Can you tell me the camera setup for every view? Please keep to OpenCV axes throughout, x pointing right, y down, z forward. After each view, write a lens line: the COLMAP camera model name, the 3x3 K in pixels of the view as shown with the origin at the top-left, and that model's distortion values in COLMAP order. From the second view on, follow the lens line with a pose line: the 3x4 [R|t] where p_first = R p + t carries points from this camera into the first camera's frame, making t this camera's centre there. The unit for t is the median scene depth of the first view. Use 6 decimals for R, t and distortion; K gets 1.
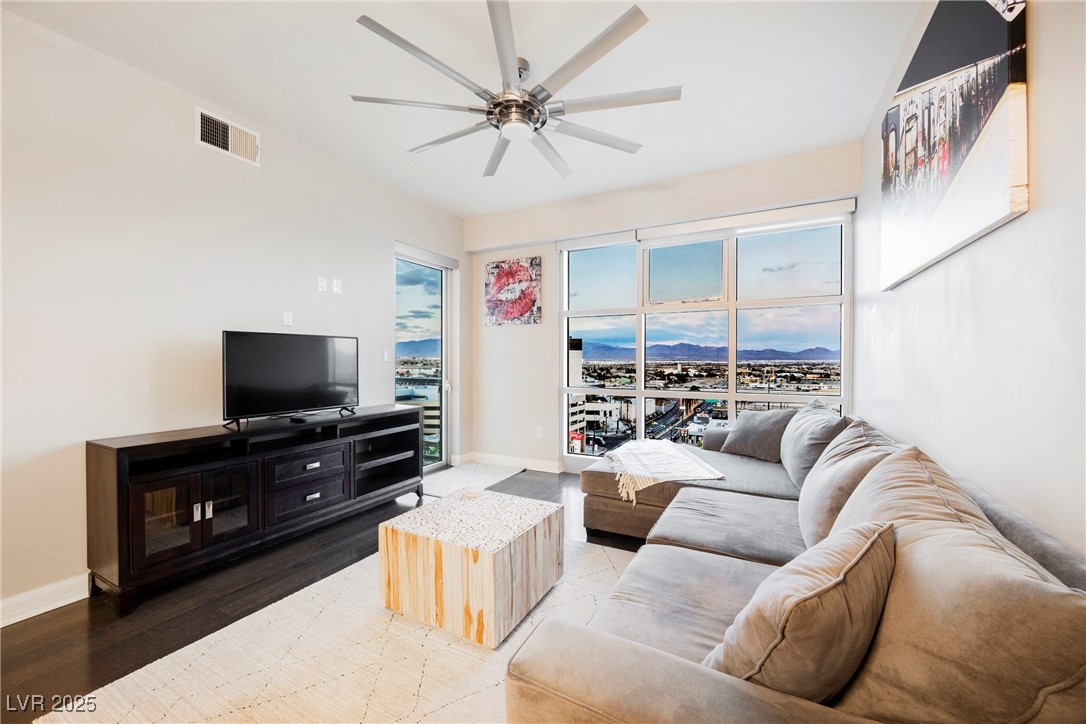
lens RADIAL K [[423.7, 0, 561.5], [0, 423.7, 355.9], [0, 0, 1]] dist [-0.000159, -0.000341]
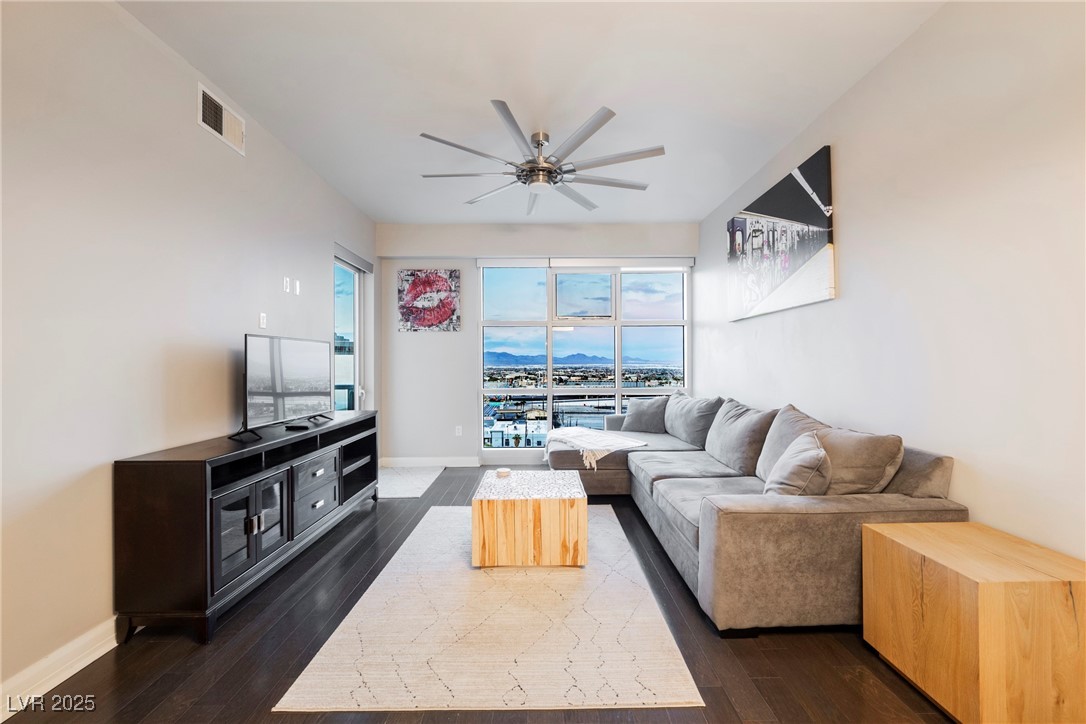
lens RADIAL K [[423.7, 0, 560.1], [0, 423.7, 352.0], [0, 0, 1]] dist [-0.000159, -0.000341]
pose [[0.877342, 0.008985, 0.479782, -0.457170], [0.001256, 0.999778, -0.021020, 0.001046], [-0.479864, 0.019044, 0.877136, -0.109435]]
